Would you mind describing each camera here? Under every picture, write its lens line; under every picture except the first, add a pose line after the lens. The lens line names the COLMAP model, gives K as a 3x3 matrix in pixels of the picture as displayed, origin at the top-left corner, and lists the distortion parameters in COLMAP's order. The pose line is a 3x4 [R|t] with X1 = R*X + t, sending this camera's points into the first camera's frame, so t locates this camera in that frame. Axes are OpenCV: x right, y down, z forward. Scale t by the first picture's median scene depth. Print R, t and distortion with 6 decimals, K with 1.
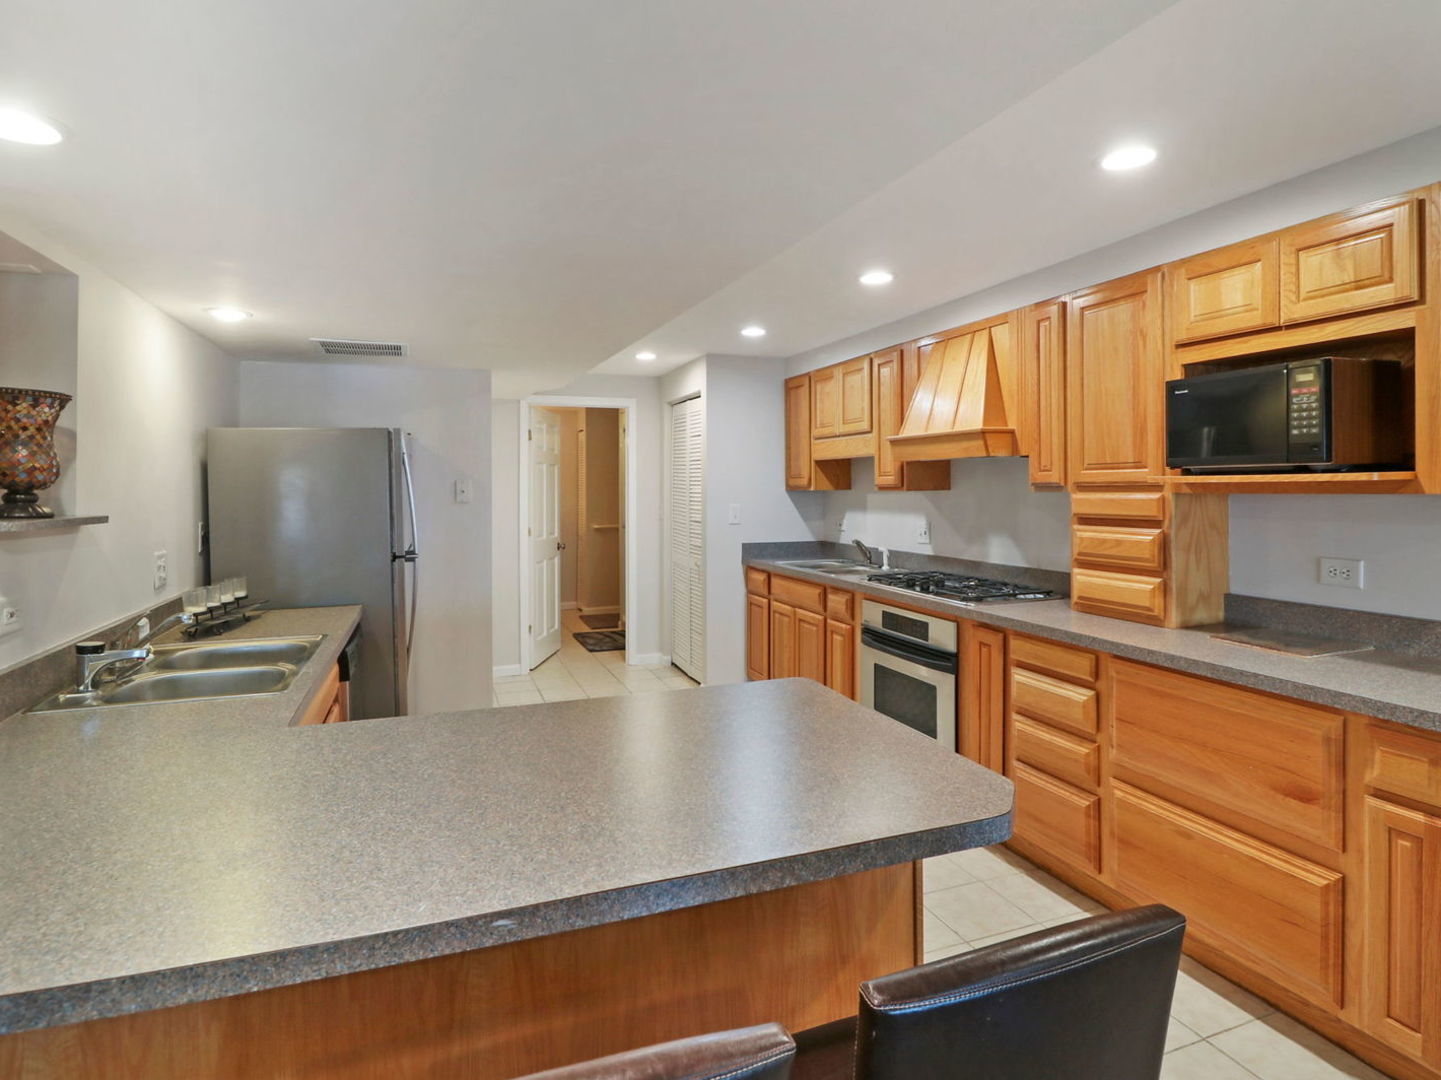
lens RADIAL K [[776.0, 0, 605.8], [0, 776.0, 503.0], [0, 0, 1]] dist [0.005005, -0.000900]
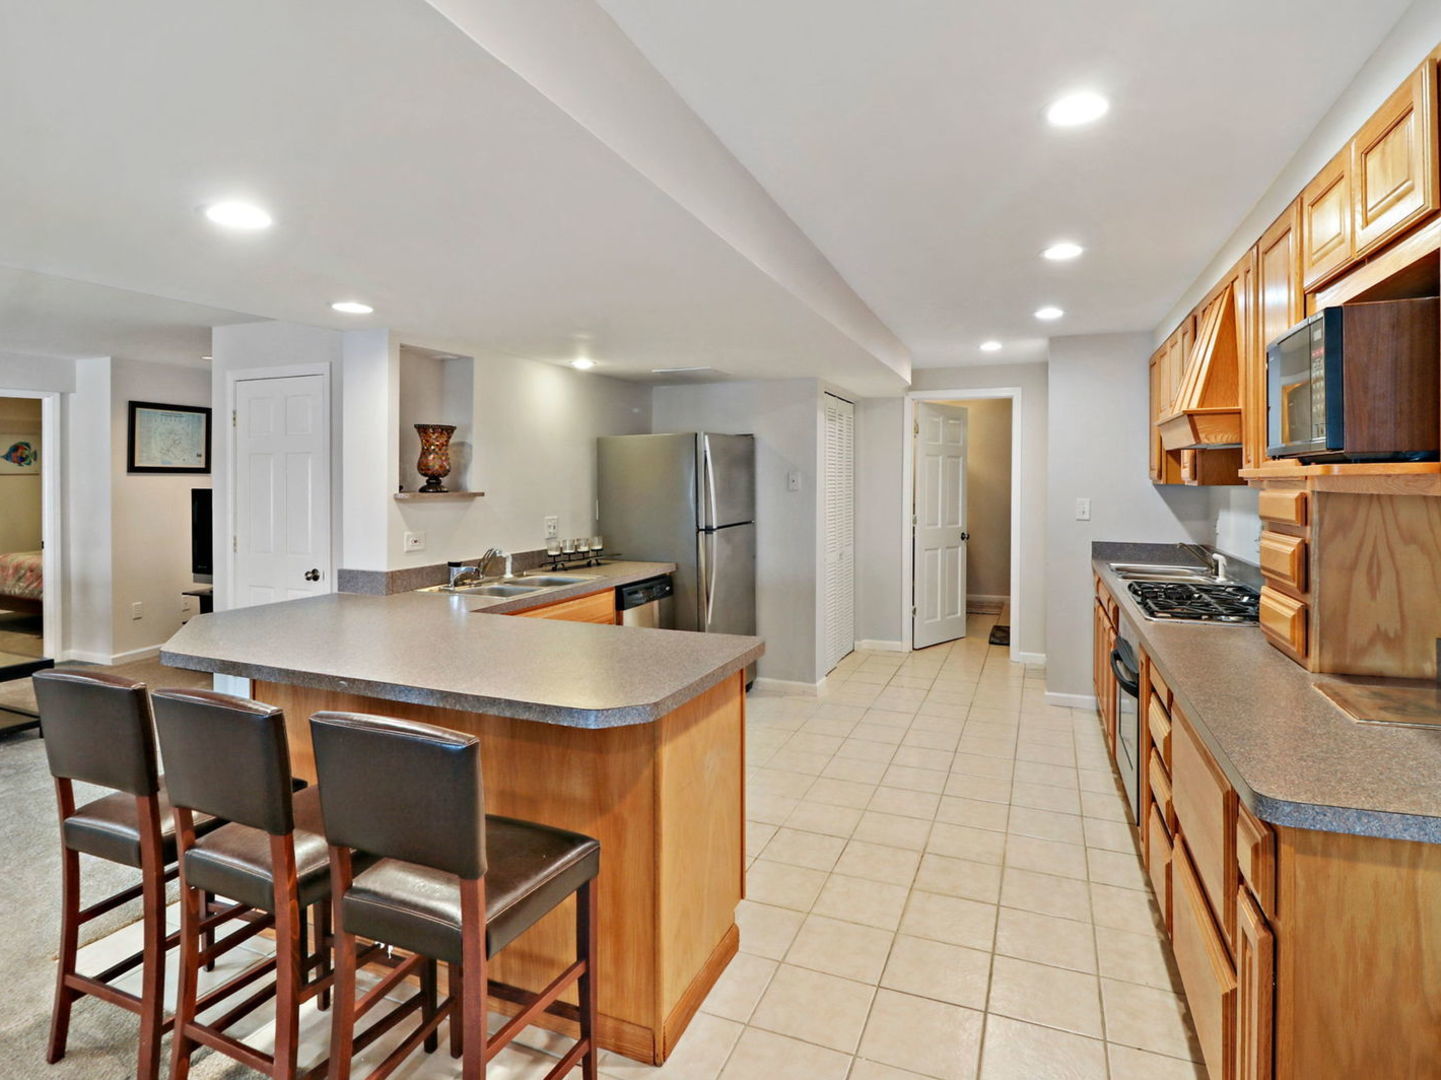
lens RADIAL K [[785.2, 0, 724.7], [0, 785.2, 506.0], [0, 0, 1]] dist [0.012135, -0.015466]
pose [[0.728617, 0.030632, -0.684236, 0.800188], [-0.020220, 0.999526, 0.023216, -0.003840], [0.684623, -0.003080, 0.728891, 0.060301]]
